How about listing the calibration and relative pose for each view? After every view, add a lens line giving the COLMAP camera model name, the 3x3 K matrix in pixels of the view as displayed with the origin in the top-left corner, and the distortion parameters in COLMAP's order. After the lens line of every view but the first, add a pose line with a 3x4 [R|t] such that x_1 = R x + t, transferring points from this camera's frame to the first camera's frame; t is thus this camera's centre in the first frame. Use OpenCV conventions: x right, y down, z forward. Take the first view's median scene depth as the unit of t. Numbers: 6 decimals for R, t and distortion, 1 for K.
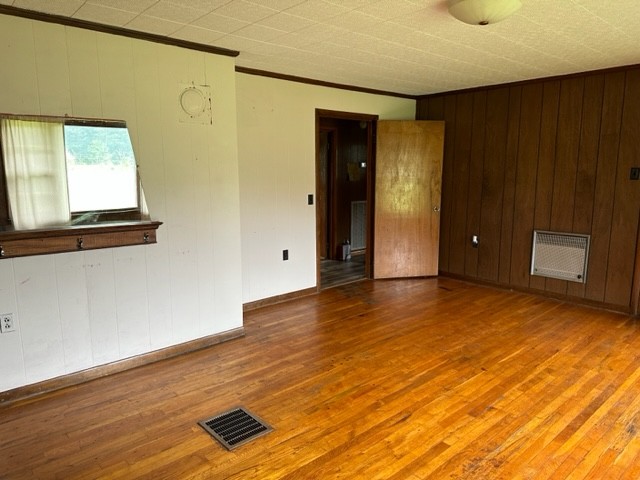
lens RADIAL K [[452.8, 0, 317.4], [0, 452.8, 240.1], [0, 0, 1]] dist [0.084081, -0.117089]
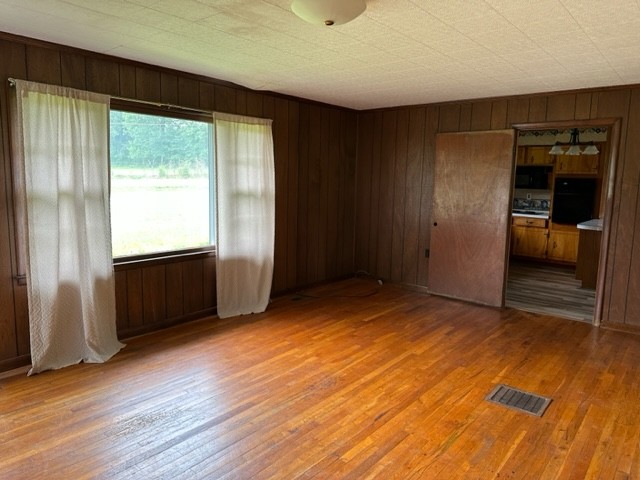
lens RADIAL K [[445.9, 0, 326.0], [0, 445.9, 236.9], [0, 0, 1]] dist [0.090407, -0.113221]
pose [[-0.988008, 0.001598, -0.154393, 0.374754], [-0.043291, 0.956970, 0.286938, -0.233224], [0.148208, 0.290181, -0.945425, 1.459759]]
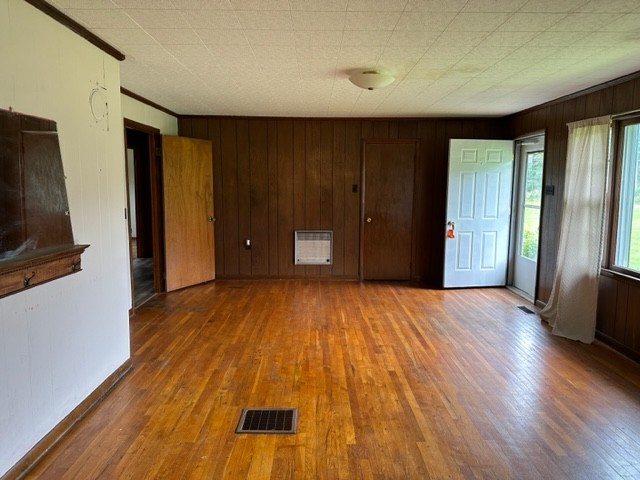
lens RADIAL K [[450.1, 0, 319.6], [0, 450.1, 236.0], [0, 0, 1]] dist [0.084705, -0.105875]
pose [[0.658497, -0.081108, 0.748200, -0.660634], [0.111727, 0.993695, 0.009388, -0.014807], [-0.744244, 0.077412, 0.663407, 0.129956]]
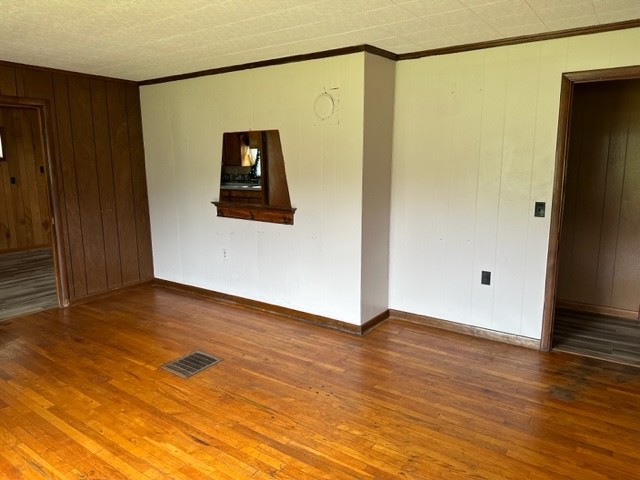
lens RADIAL K [[450.1, 0, 319.6], [0, 450.1, 236.0], [0, 0, 1]] dist [0.084705, -0.105875]
pose [[0.217950, 0.160131, -0.962734, 0.834736], [-0.150319, 0.980185, 0.129004, -0.129830], [0.964314, 0.116601, 0.237702, 0.766131]]
